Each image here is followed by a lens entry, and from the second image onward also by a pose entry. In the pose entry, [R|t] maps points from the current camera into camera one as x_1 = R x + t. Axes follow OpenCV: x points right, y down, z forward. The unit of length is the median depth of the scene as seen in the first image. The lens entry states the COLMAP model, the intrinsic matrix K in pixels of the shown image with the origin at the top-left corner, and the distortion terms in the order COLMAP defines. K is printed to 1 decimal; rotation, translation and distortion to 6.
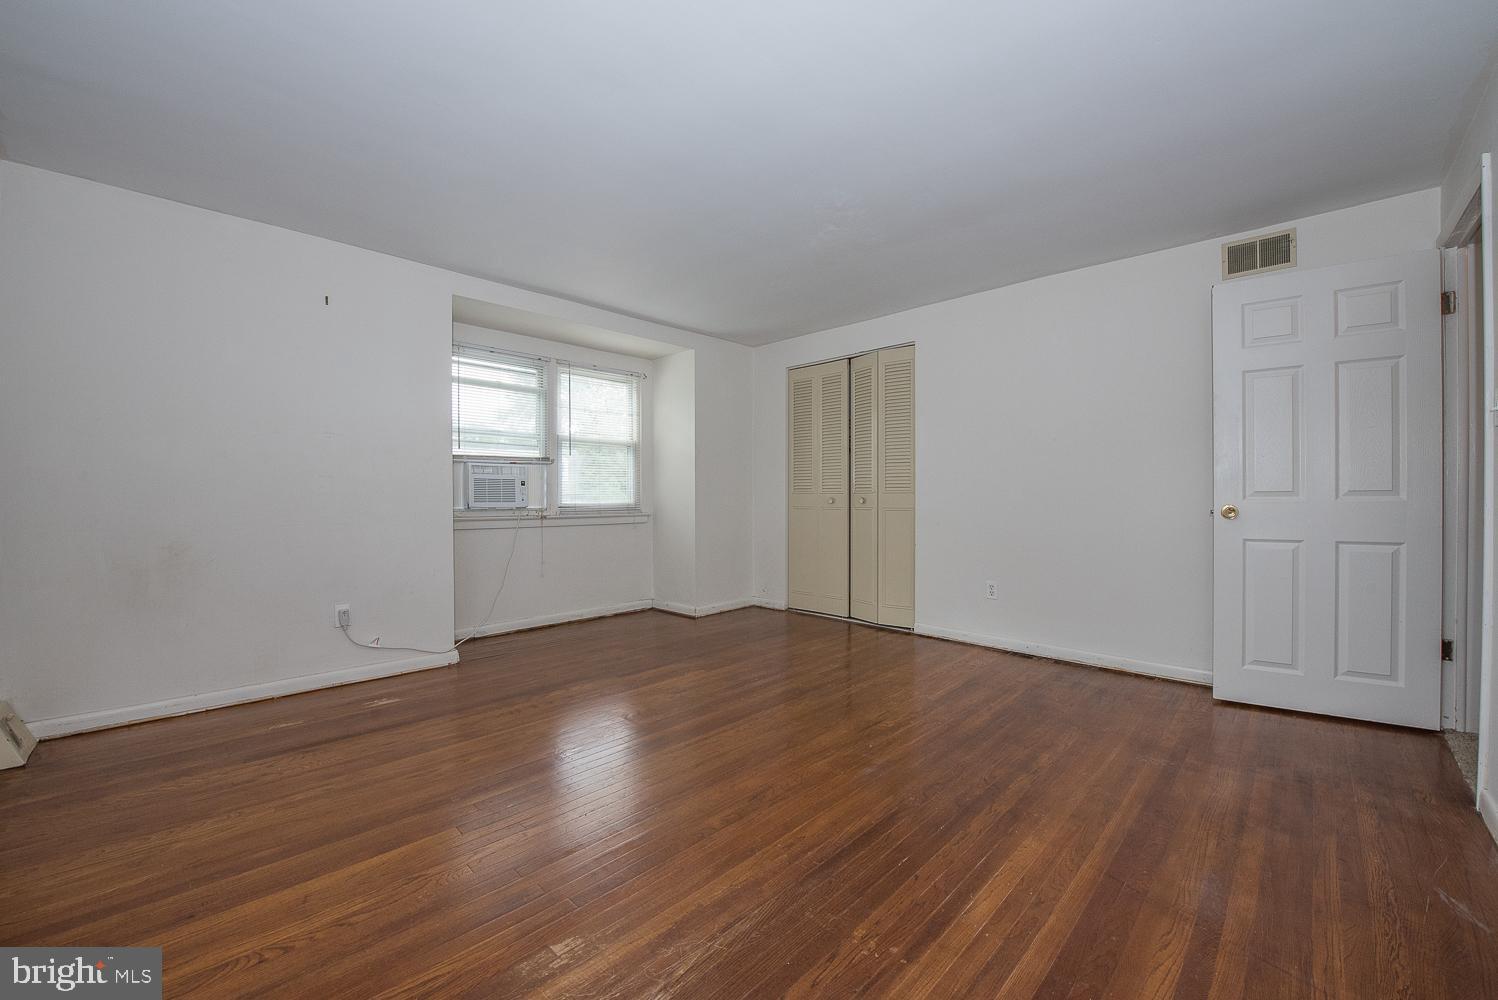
lens RADIAL K [[594.2, 0, 748.2], [0, 594.2, 503.8], [0, 0, 1]] dist [-0.017748, -0.001787]
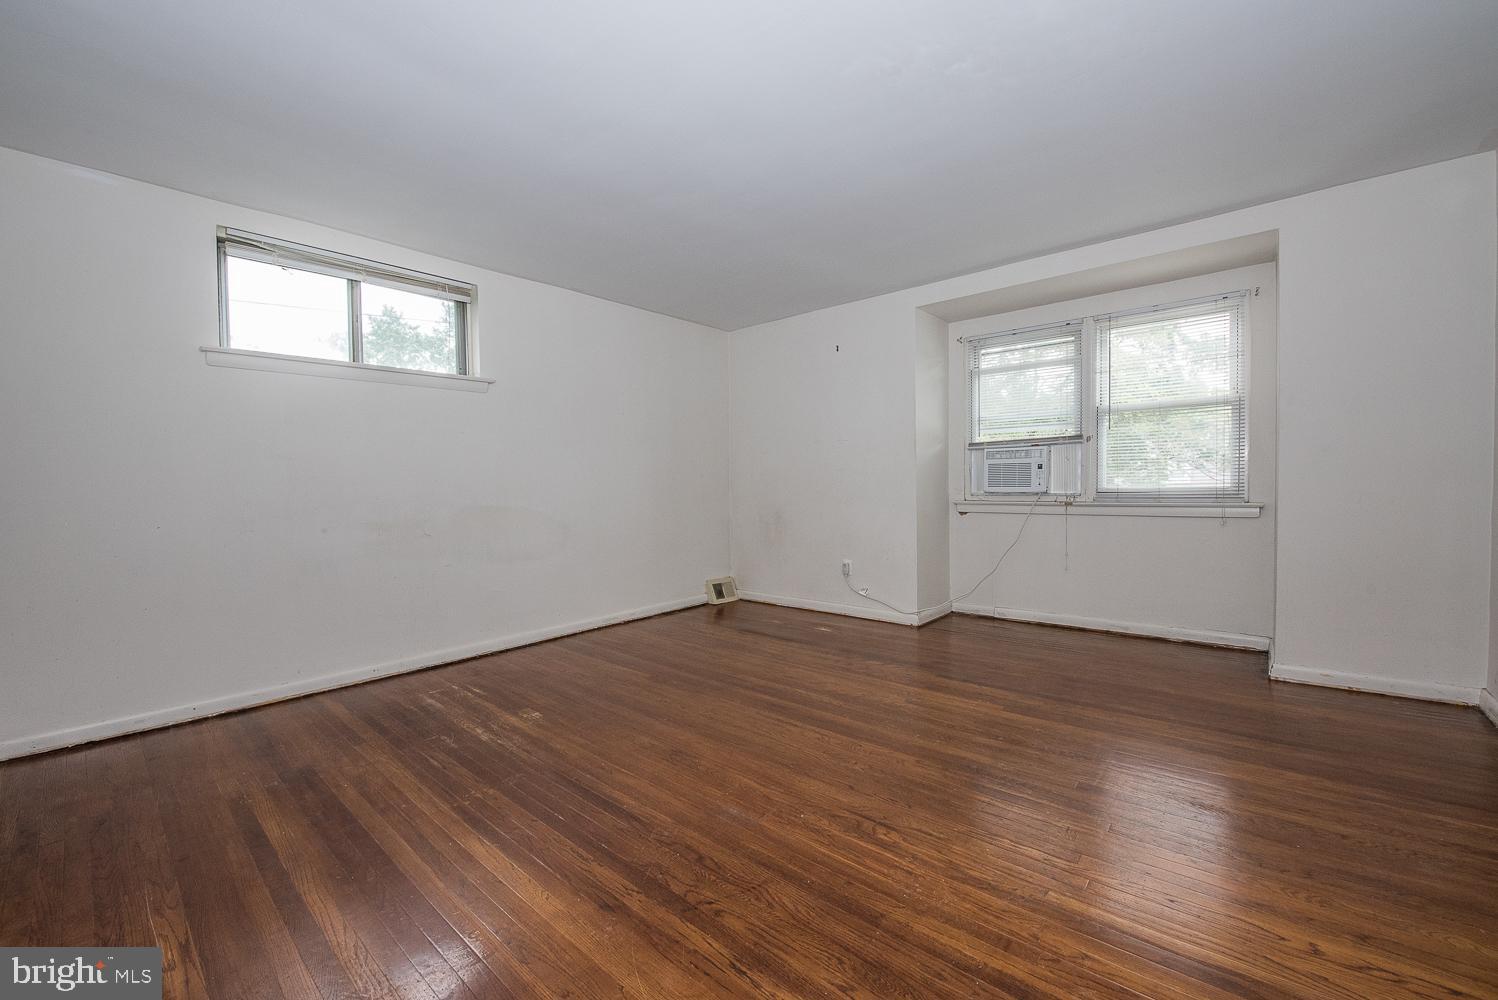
lens RADIAL K [[594.2, 0, 746.3], [0, 594.2, 495.3], [0, 0, 1]] dist [-0.017748, -0.001787]
pose [[0.052794, 0.018323, -0.998437, 0.535637], [0.005485, 0.999811, 0.018638, -0.009211], [0.998590, -0.006461, 0.052684, 0.500510]]
